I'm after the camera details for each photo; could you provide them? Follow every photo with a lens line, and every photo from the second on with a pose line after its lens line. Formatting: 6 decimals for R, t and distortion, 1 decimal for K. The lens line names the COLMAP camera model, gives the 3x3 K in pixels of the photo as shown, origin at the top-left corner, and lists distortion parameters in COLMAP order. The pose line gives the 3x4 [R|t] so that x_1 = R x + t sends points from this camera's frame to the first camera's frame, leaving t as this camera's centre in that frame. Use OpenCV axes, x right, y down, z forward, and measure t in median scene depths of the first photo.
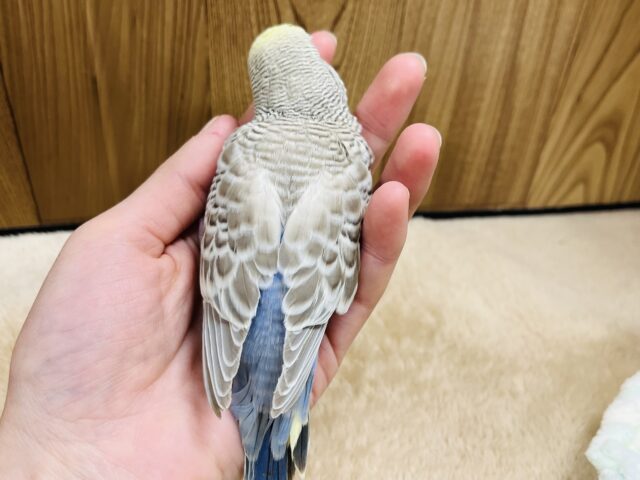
lens RADIAL K [[628.7, 0, 322.4], [0, 628.7, 234.8], [0, 0, 1]] dist [-0.013322, -0.003135]
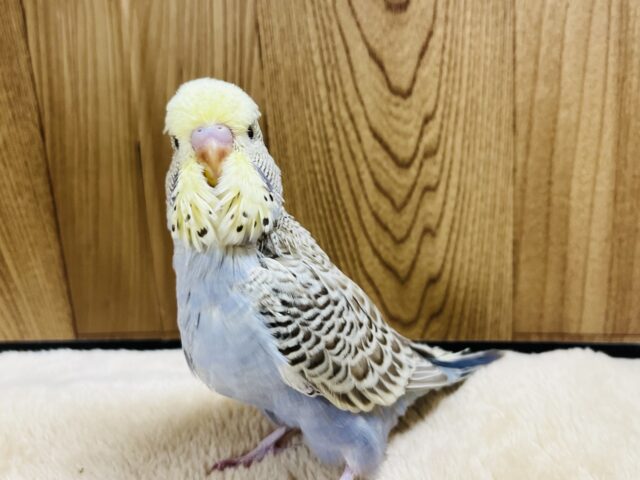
lens RADIAL K [[628.7, 0, 322.4], [0, 628.7, 234.8], [0, 0, 1]] dist [-0.013322, -0.003135]
pose [[0.943681, -0.053724, -0.326465, 0.144308], [-0.084911, 0.914354, -0.395913, 0.176766], [0.319775, 0.401336, 0.858297, 0.390215]]
